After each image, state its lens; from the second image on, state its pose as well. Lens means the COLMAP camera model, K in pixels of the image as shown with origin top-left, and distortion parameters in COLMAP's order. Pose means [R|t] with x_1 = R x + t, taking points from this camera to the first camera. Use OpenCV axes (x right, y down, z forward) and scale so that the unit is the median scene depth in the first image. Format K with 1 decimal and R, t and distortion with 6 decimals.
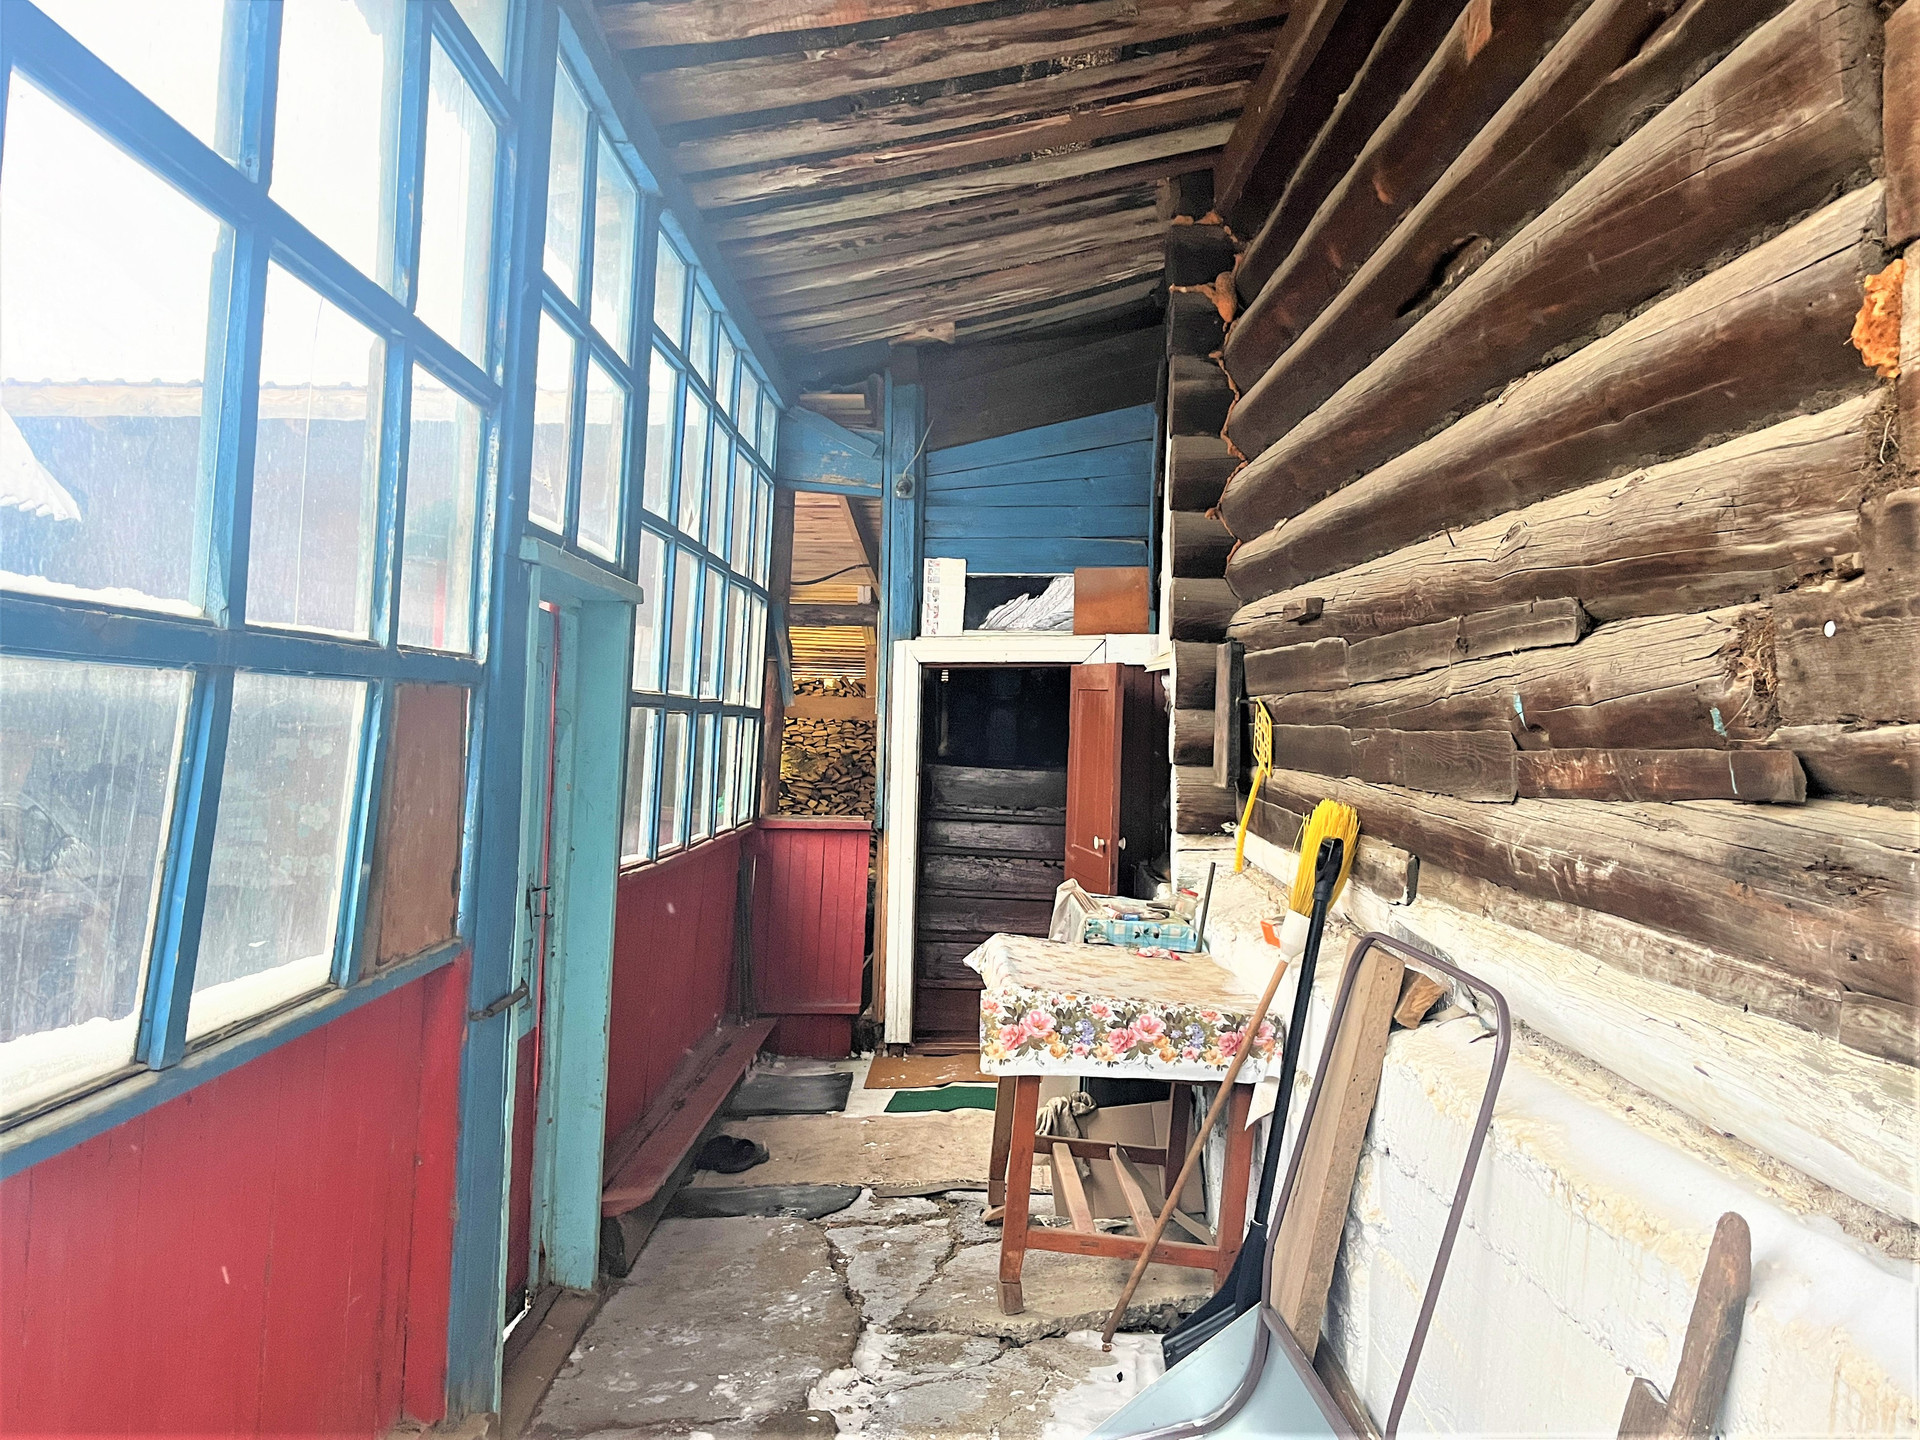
lens RADIAL K [[1468.0, 0, 959.5], [0, 1468.0, 721.3], [0, 0, 1]] dist [0.064568, -0.072054]
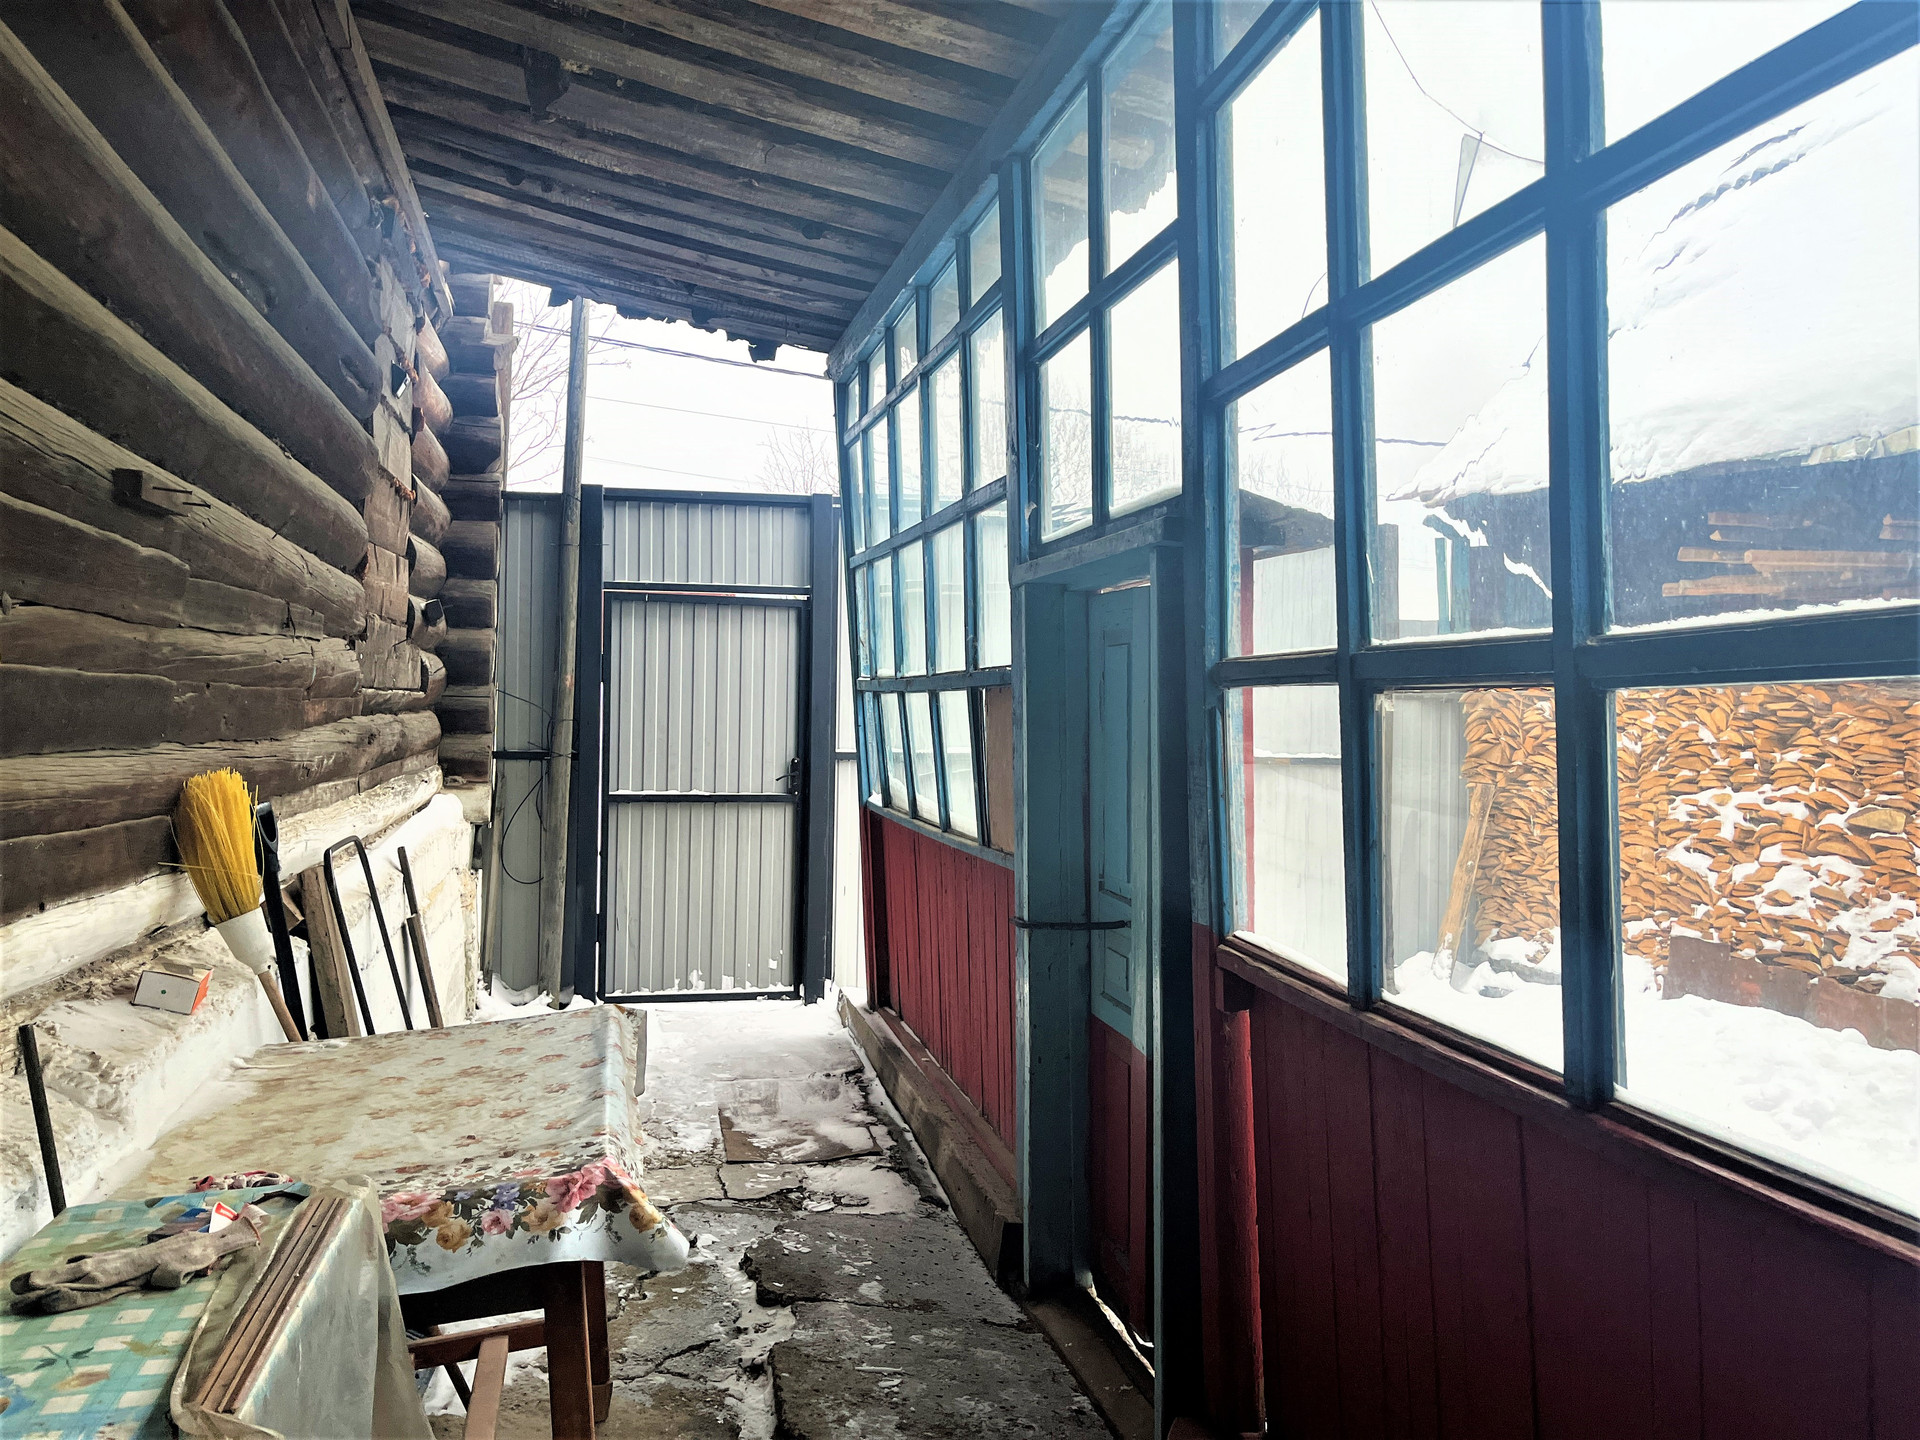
lens RADIAL K [[1468.0, 0, 947.3], [0, 1468.0, 705.6], [0, 0, 1]] dist [0.064568, -0.072054]
pose [[-0.977248, -0.026702, -0.210411, 0.026801], [-0.024497, 0.999614, -0.013079, 0.019641], [0.210679, -0.007627, -0.977526, 1.903086]]
